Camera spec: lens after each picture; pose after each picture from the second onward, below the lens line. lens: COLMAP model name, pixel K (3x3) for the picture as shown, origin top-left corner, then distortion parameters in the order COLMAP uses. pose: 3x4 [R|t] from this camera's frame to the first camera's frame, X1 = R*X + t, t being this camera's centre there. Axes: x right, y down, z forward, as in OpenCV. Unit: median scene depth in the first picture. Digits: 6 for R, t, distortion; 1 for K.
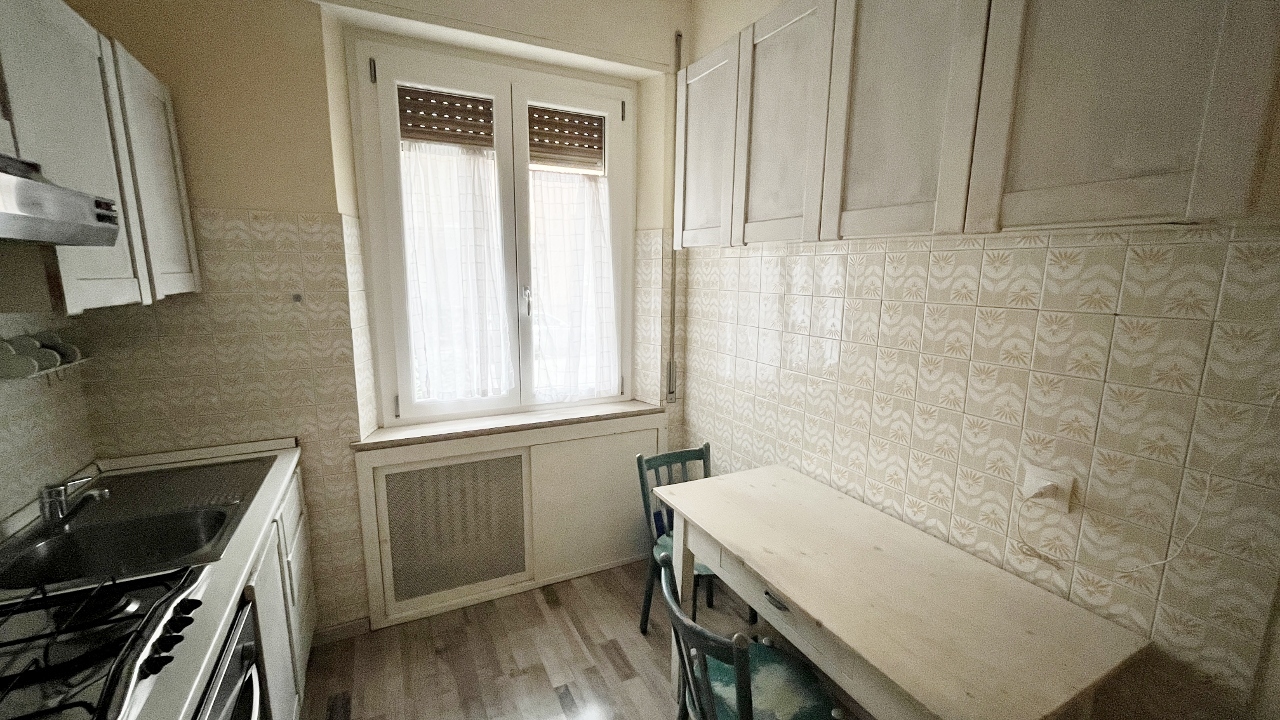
lens RADIAL K [[509.3, 0, 641.2], [0, 509.3, 356.3], [0, 0, 1]] dist [-0.007558, 0.000035]
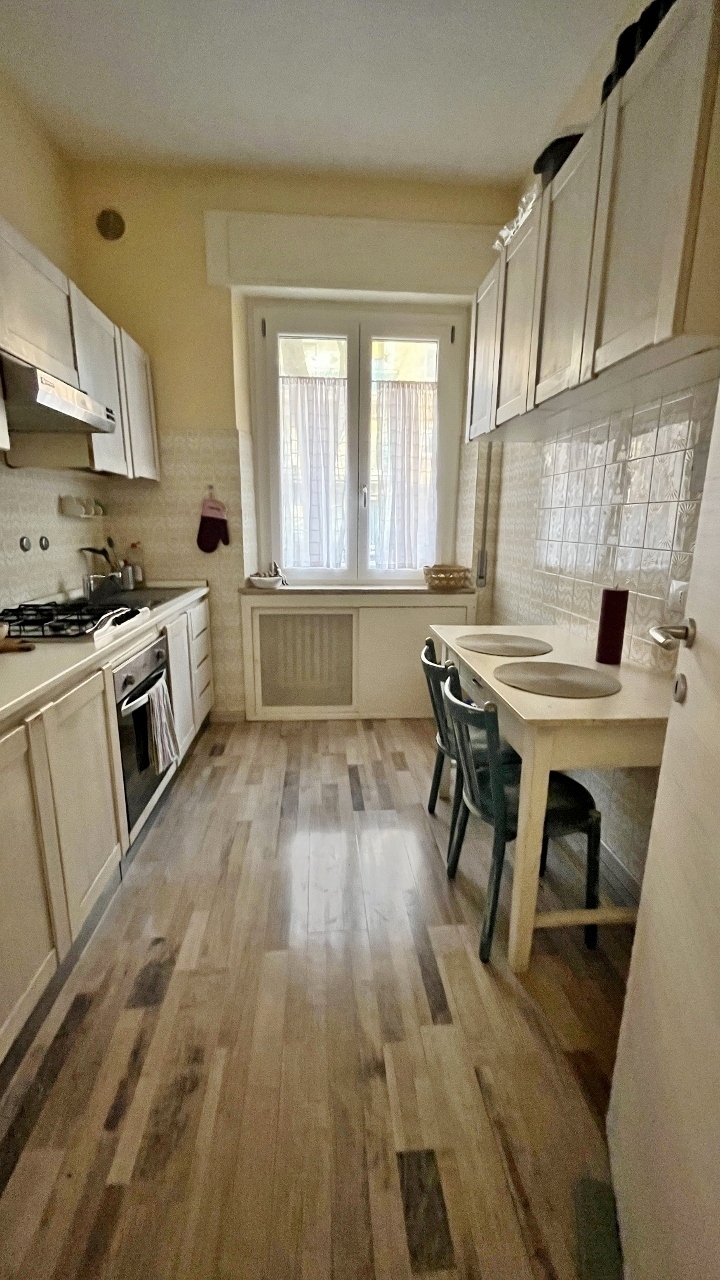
lens RADIAL K [[509.3, 0, 360.9], [0, 509.3, 641.6], [0, 0, 1]] dist [-0.007558, 0.000035]
pose [[0.923499, 0.079007, -0.375378, 0.329214], [-0.060548, 0.996316, 0.060740, 0.211993], [0.378793, -0.033365, 0.924880, -0.246193]]
